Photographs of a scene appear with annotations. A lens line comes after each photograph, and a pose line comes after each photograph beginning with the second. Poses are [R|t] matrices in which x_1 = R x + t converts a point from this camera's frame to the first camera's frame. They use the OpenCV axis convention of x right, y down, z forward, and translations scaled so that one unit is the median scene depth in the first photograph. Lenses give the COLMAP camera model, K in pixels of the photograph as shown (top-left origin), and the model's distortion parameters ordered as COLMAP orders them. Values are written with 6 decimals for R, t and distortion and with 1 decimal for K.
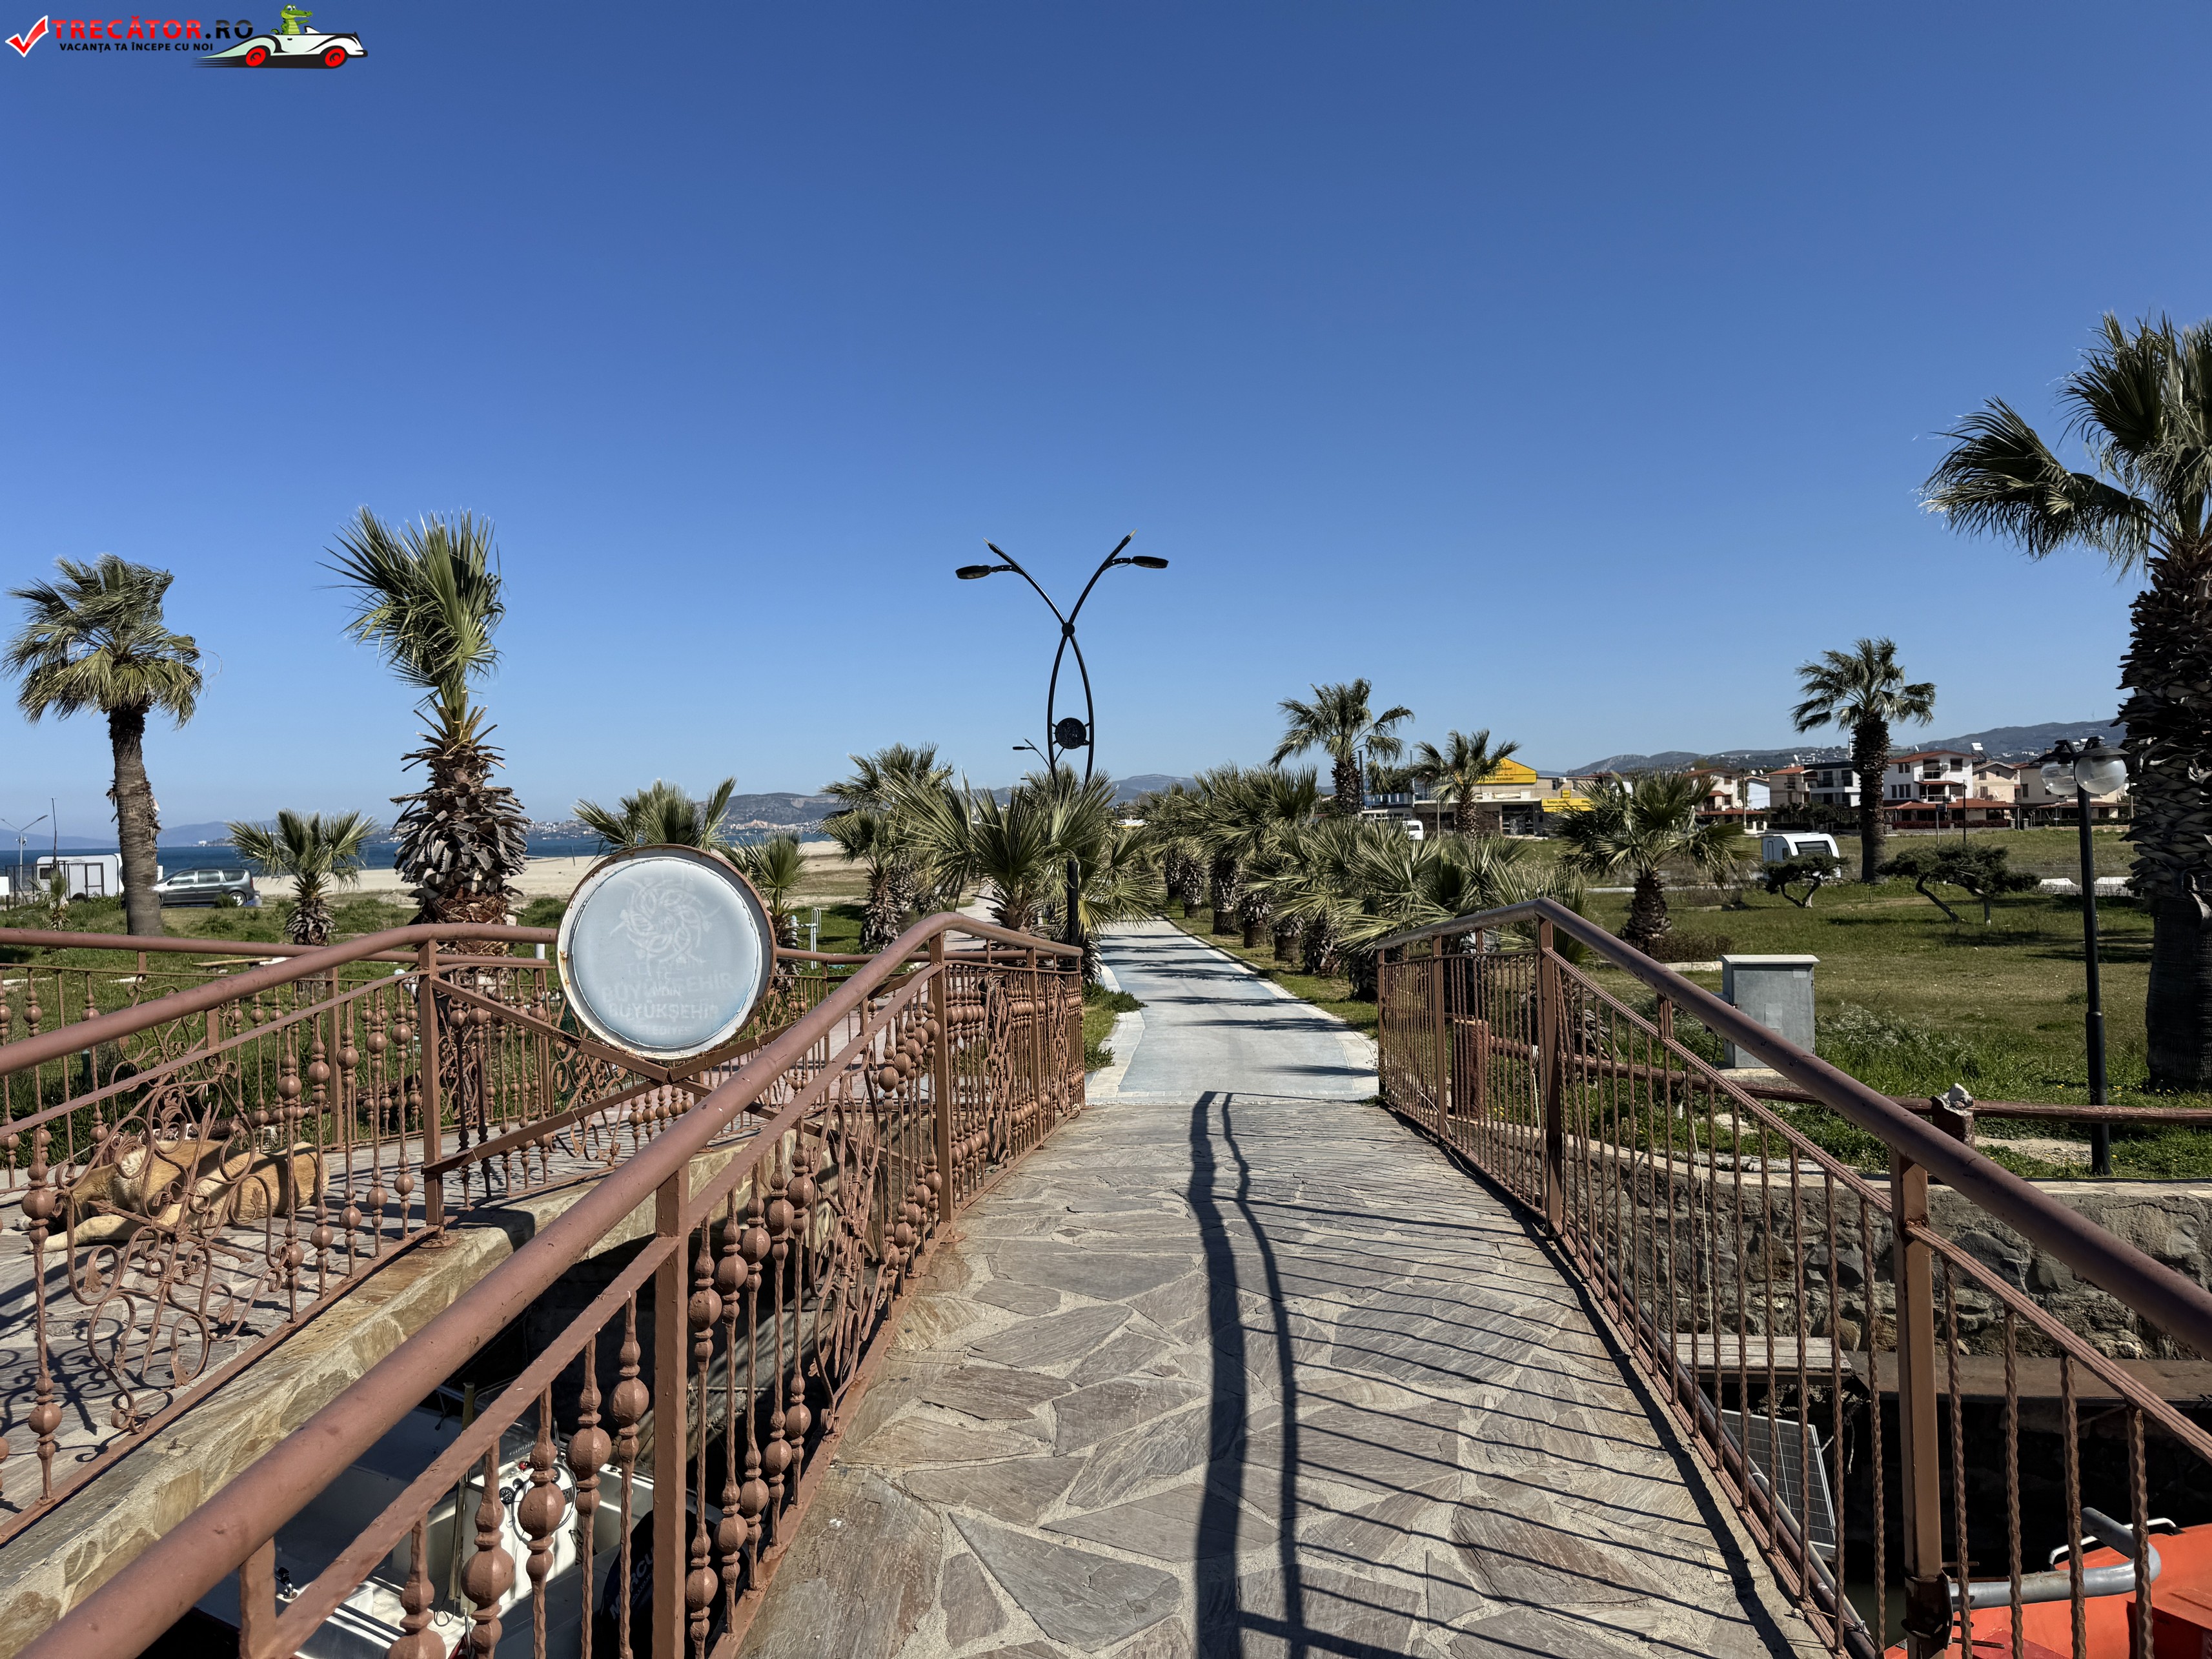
lens RADIAL K [[1522.1, 0, 1106.0], [0, 1522.1, 829.5], [0, 0, 1]] dist [0.006038, 0.001206]
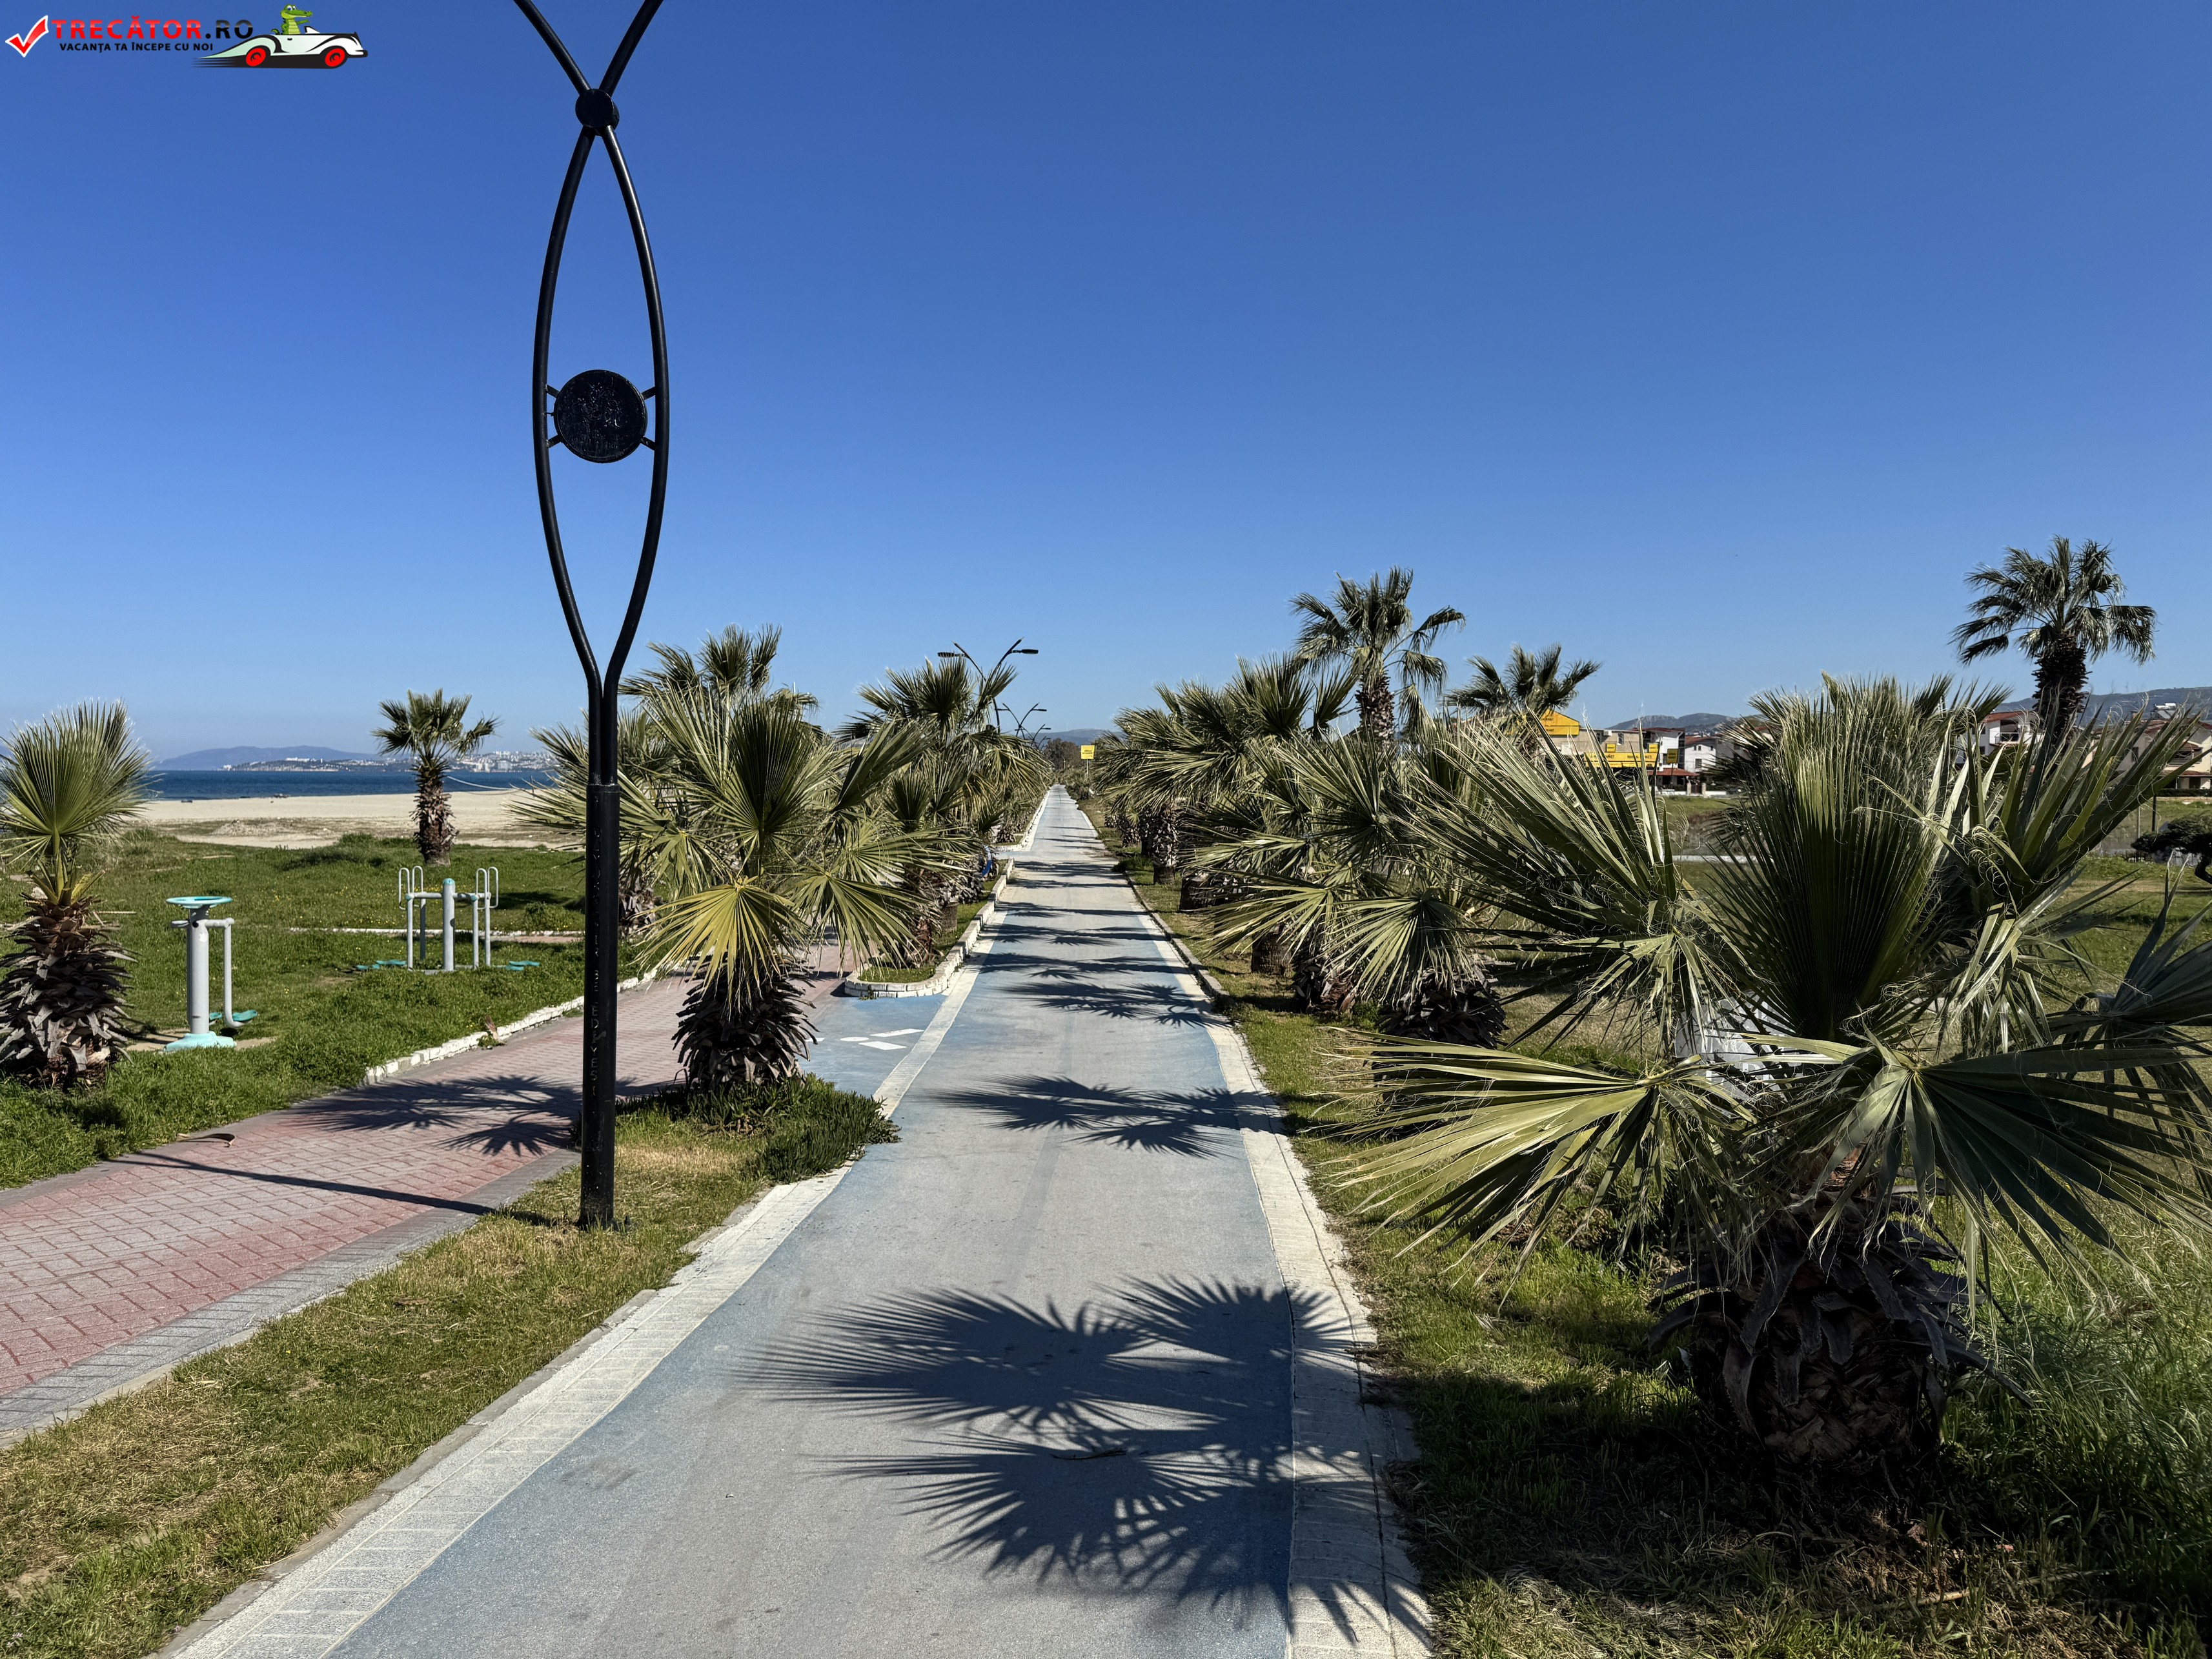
lens RADIAL K [[1557.5, 0, 1106.0], [0, 1557.5, 829.5], [0, 0, 1]] dist [0.007350, 0.000661]
pose [[0.999640, 0.024569, -0.010756, 0.034506], [-0.024194, 0.999138, 0.033732, 0.005697], [0.011575, -0.033460, 0.999373, 0.224098]]
